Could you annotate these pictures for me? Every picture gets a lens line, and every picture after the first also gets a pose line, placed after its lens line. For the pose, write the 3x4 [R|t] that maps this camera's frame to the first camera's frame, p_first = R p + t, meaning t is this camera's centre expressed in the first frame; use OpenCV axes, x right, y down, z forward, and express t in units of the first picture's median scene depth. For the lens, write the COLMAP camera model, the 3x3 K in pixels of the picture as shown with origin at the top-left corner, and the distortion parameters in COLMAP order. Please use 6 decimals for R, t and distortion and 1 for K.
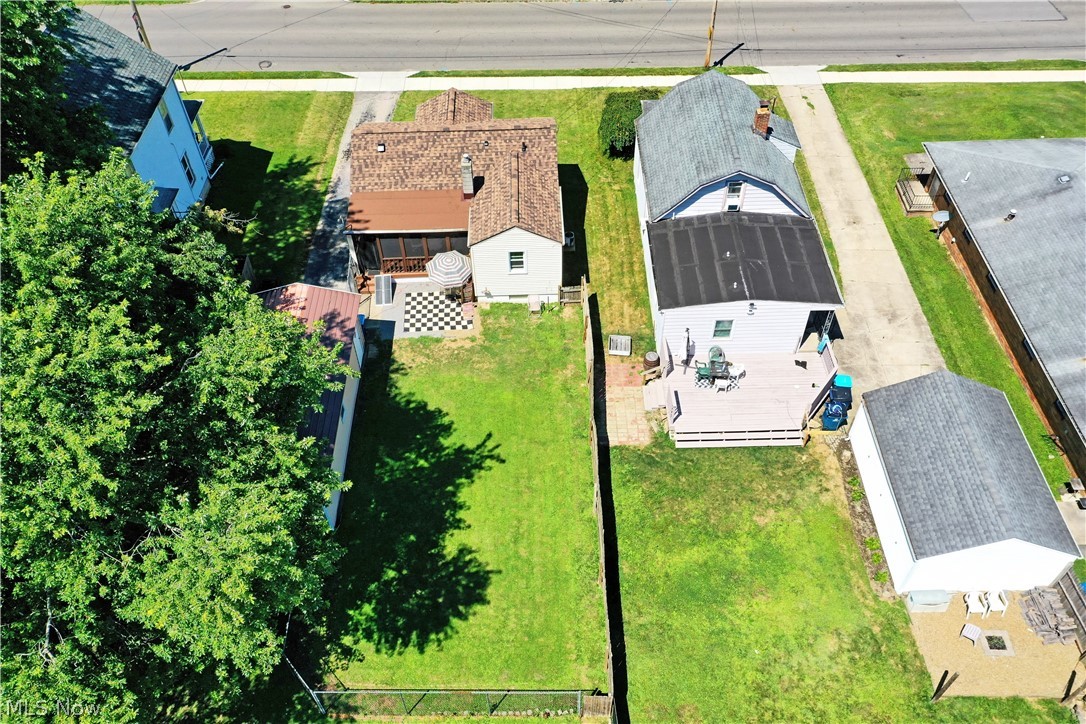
lens RADIAL K [[884.8, 0, 543.0], [0, 884.8, 362.0], [0, 0, 1]] dist [0.010751, 0.001398]
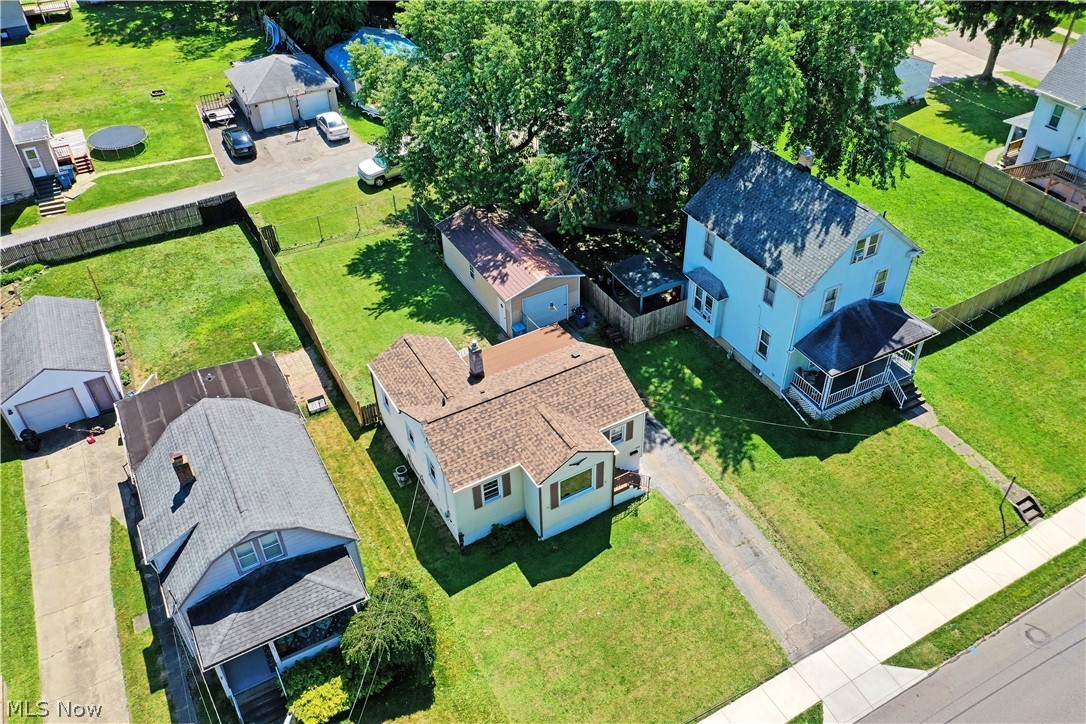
lens RADIAL K [[857.3, 0, 543.0], [0, 857.3, 362.0], [0, 0, 1]] dist [0.014449, 0.012646]
pose [[-0.882711, 0.326904, -0.337573, 0.191870], [-0.319877, 0.108239, 0.941256, -1.215940], [0.344239, 0.938839, 0.009025, 1.048758]]
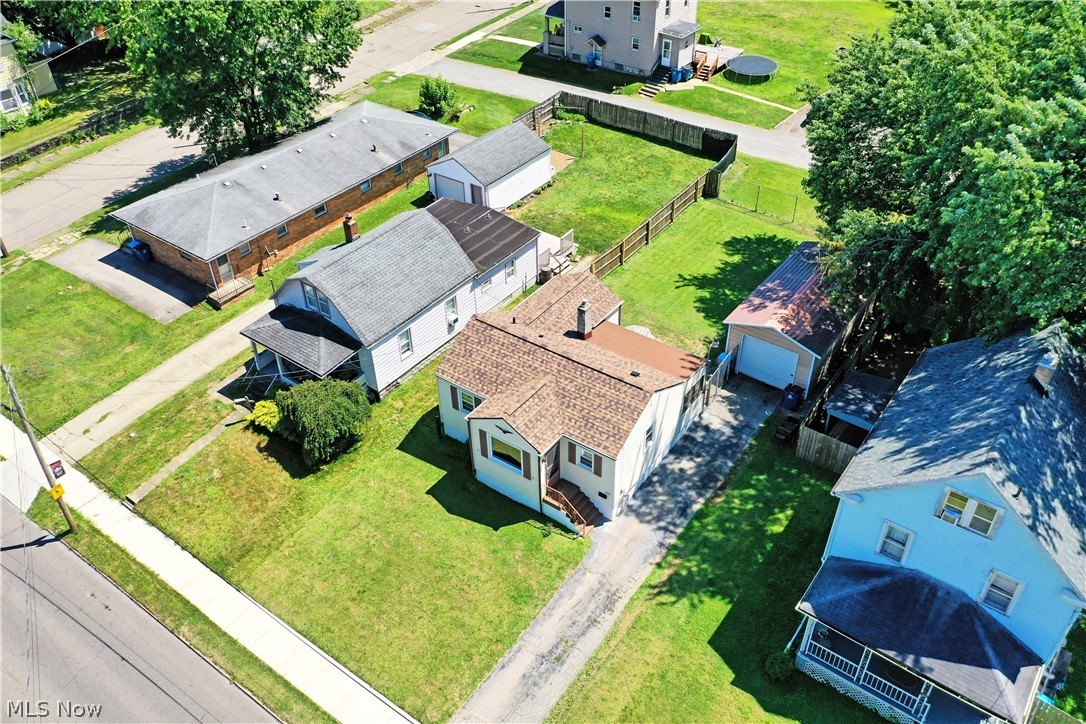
lens RADIAL K [[869.6, 0, 543.0], [0, 869.6, 362.0], [0, 0, 1]] dist [0.018862, 0.007274]
pose [[-0.795746, -0.351817, 0.492963, -0.581517], [0.467635, 0.160303, 0.869265, -1.141625], [-0.384846, 0.922241, 0.036962, 1.054704]]
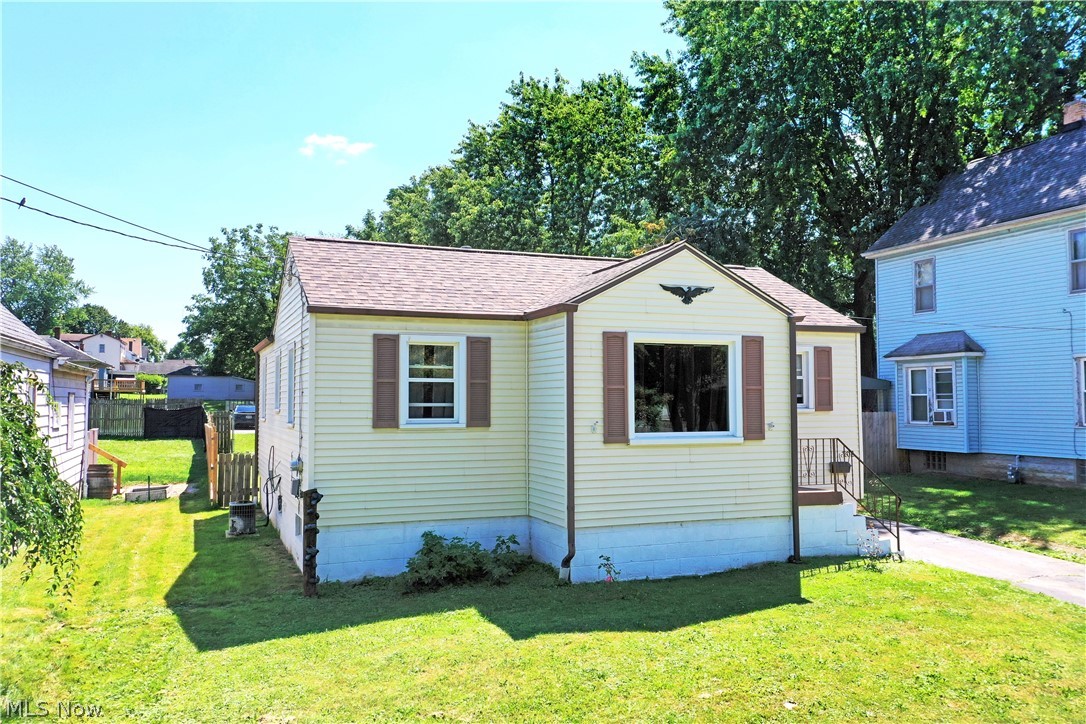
lens RADIAL K [[869.6, 0, 543.0], [0, 869.6, 362.0], [0, 0, 1]] dist [0.018862, 0.007274]
pose [[-0.934748, -0.001411, -0.355308, 0.046882], [-0.252857, 0.705167, 0.662421, -0.526837], [0.249617, 0.709040, -0.659511, 1.391089]]
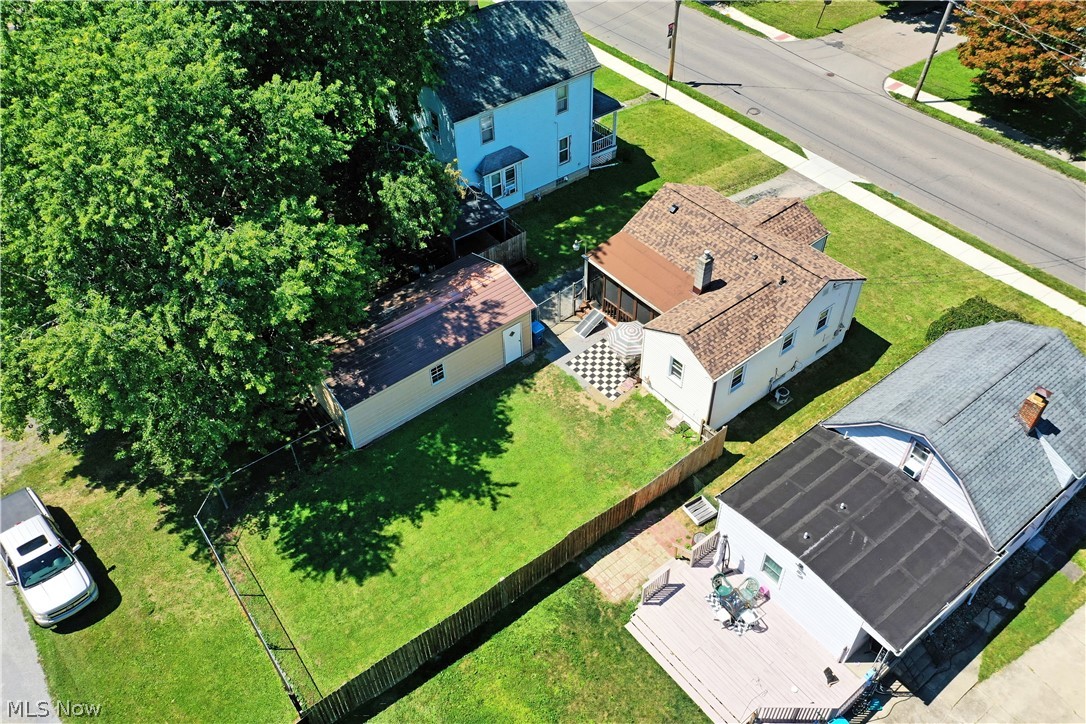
lens RADIAL K [[869.8, 0, 526.1], [0, 869.8, 357.3], [0, 0, 1]] dist [0.001088, 0.006476]
pose [[0.598408, 0.560179, -0.572807, 0.399651], [-0.581833, 0.795348, 0.169976, -0.189483], [0.550798, 0.231563, 0.801873, 0.166716]]
